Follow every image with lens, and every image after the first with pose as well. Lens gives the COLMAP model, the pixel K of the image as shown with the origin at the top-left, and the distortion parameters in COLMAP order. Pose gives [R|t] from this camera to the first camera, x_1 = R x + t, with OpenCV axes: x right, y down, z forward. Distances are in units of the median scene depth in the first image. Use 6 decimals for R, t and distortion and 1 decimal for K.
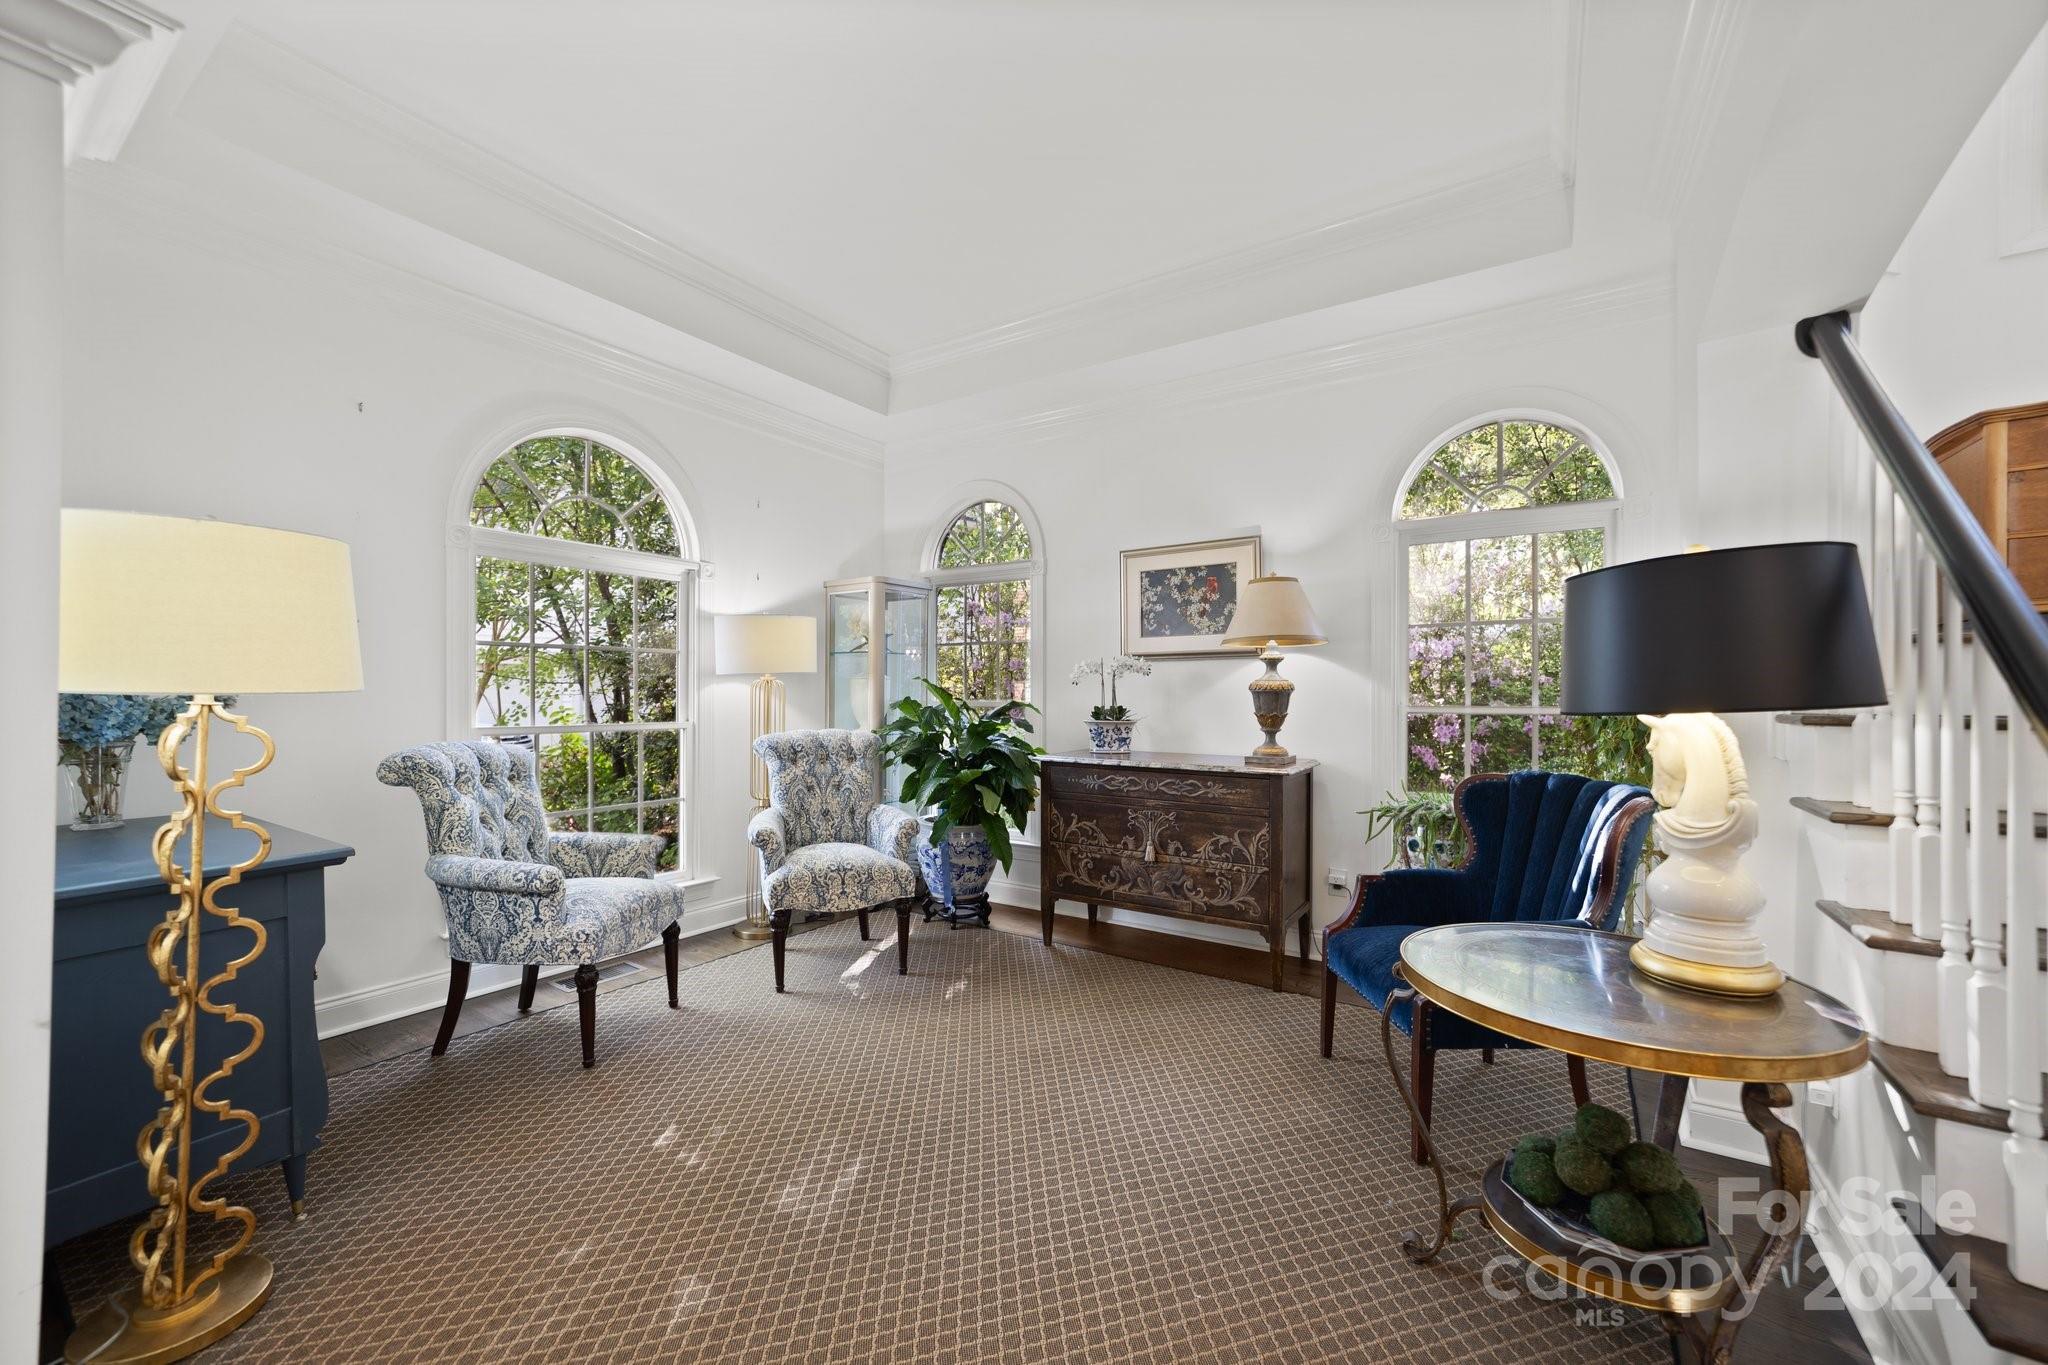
lens RADIAL K [[792.9, 0, 1027.3], [0, 792.9, 691.0], [0, 0, 1]] dist [-0.015876, 0.006022]
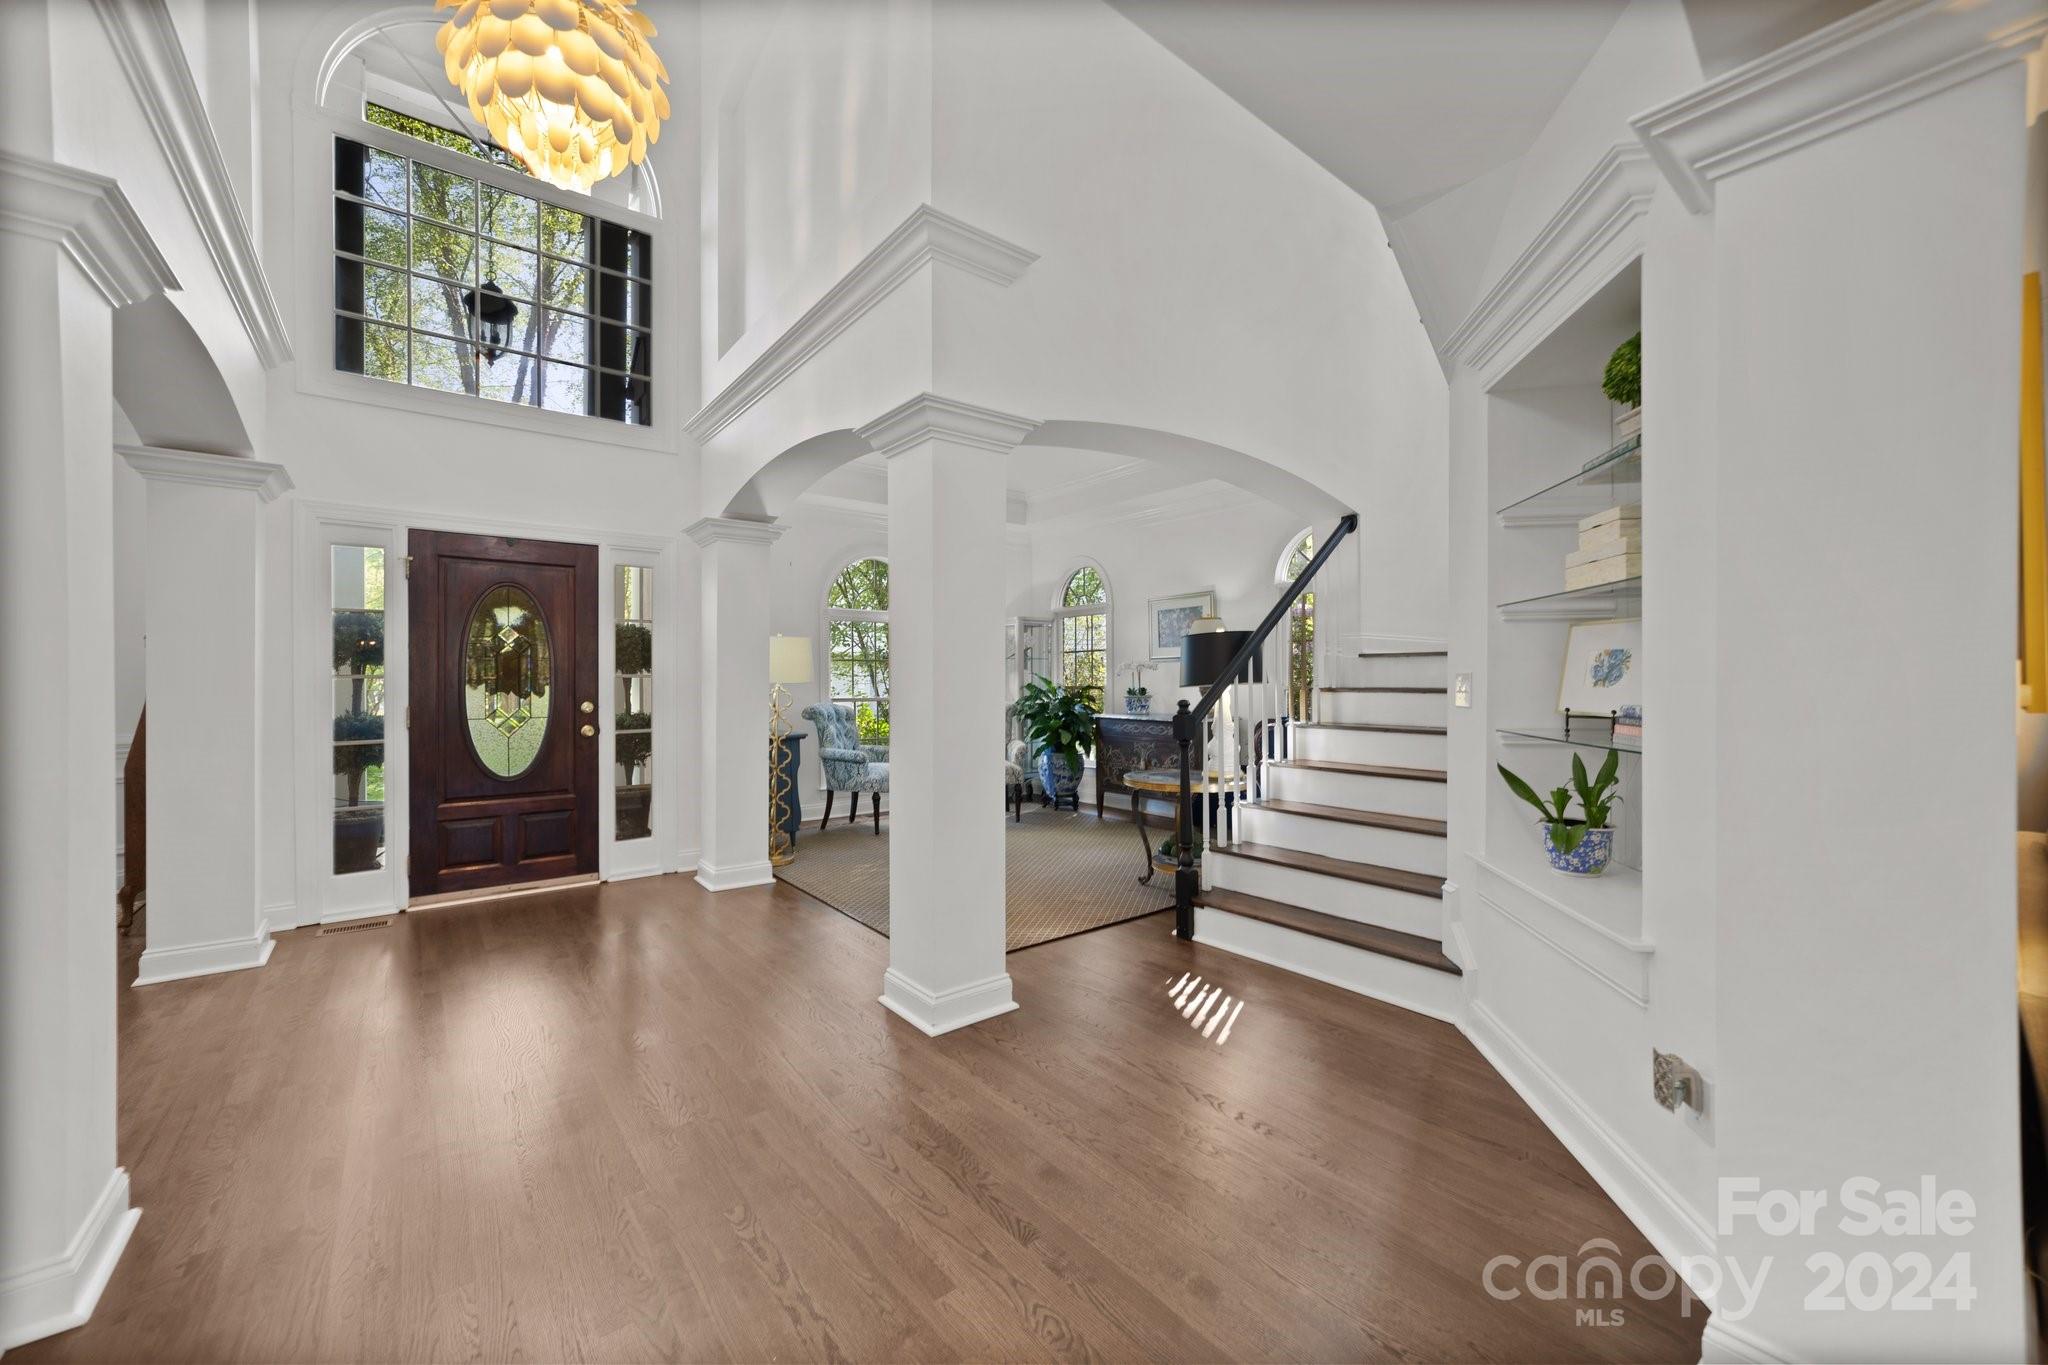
lens RADIAL K [[792.9, 0, 1033.8], [0, 792.9, 681.7], [0, 0, 1]] dist [-0.015876, 0.006022]
pose [[0.951403, -0.007231, -0.307863, 0.451055], [0.008561, 0.999959, 0.002969, -0.002077], [0.307829, -0.005460, 0.951426, -0.802985]]
